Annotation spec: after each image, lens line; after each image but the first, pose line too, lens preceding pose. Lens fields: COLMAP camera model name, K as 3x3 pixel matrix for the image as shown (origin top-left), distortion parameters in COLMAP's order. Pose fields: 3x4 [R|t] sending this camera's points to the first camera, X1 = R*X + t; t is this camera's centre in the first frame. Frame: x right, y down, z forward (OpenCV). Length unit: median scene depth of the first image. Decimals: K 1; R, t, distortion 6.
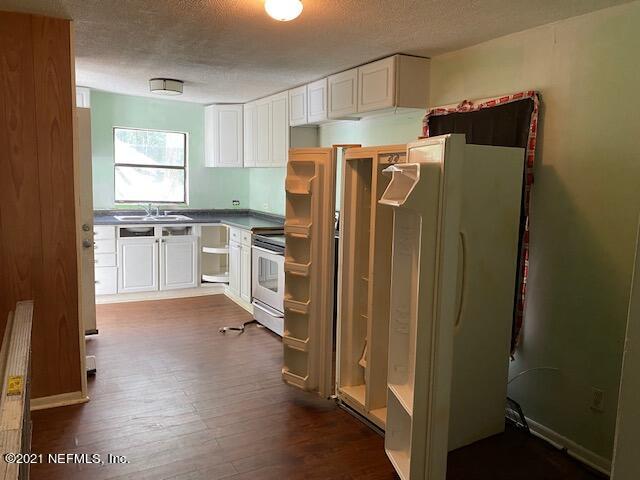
lens RADIAL K [[484.4, 0, 320.0], [0, 484.4, 240.0], [0, 0, 1]] dist [0.007401, 0.000066]
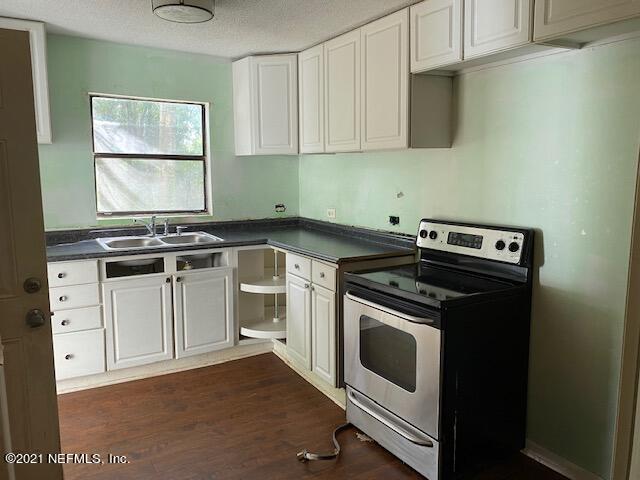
lens RADIAL K [[484.4, 0, 320.0], [0, 484.4, 240.0], [0, 0, 1]] dist [0.007401, 0.000066]
pose [[0.999513, -0.029793, 0.009267, -0.144367], [0.029576, 0.999304, 0.022730, -0.053338], [-0.009938, -0.022445, 0.999699, 0.375872]]
